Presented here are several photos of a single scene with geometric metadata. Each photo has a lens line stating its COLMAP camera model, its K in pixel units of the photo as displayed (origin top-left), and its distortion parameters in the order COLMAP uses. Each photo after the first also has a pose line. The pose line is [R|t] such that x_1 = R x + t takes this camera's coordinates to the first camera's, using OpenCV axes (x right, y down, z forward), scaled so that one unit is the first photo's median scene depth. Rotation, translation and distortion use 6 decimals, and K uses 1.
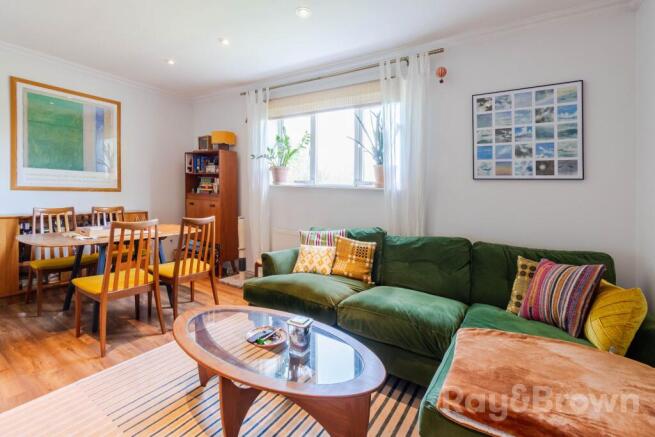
lens RADIAL K [[296.1, 0, 318.4], [0, 296.1, 198.9], [0, 0, 1]] dist [0.001235, 0.000192]
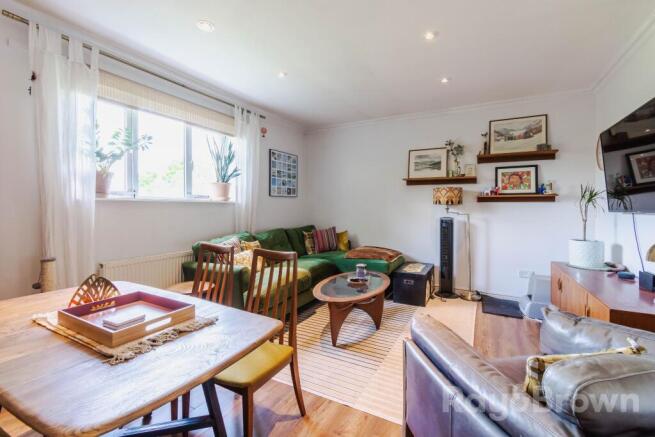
lens RADIAL K [[289.5, 0, 324.6], [0, 289.5, 206.4], [0, 0, 1]] dist [0.001663, 0.000061]
pose [[-0.082096, -0.036854, 0.995943, -1.052311], [0.020404, 0.999044, 0.038650, -0.054479], [-0.996416, 0.023495, -0.081265, 0.691285]]
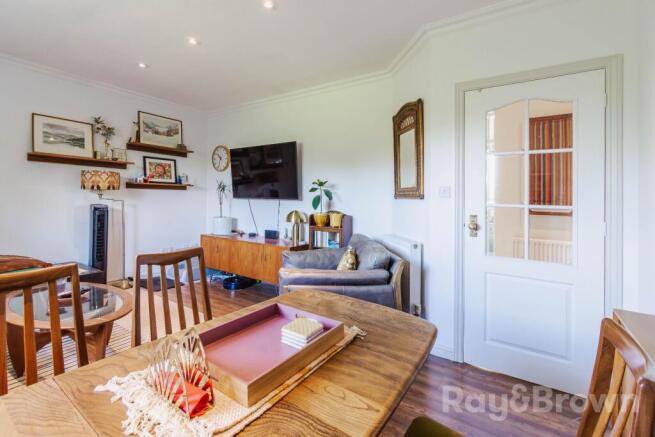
lens RADIAL K [[289.5, 0, 324.6], [0, 289.5, 206.4], [0, 0, 1]] dist [0.001663, 0.000061]
pose [[-0.998212, -0.059192, 0.008353, -0.712158], [-0.058618, 0.996630, 0.057389, -0.054953], [-0.011722, 0.056797, -0.998317, 1.192480]]
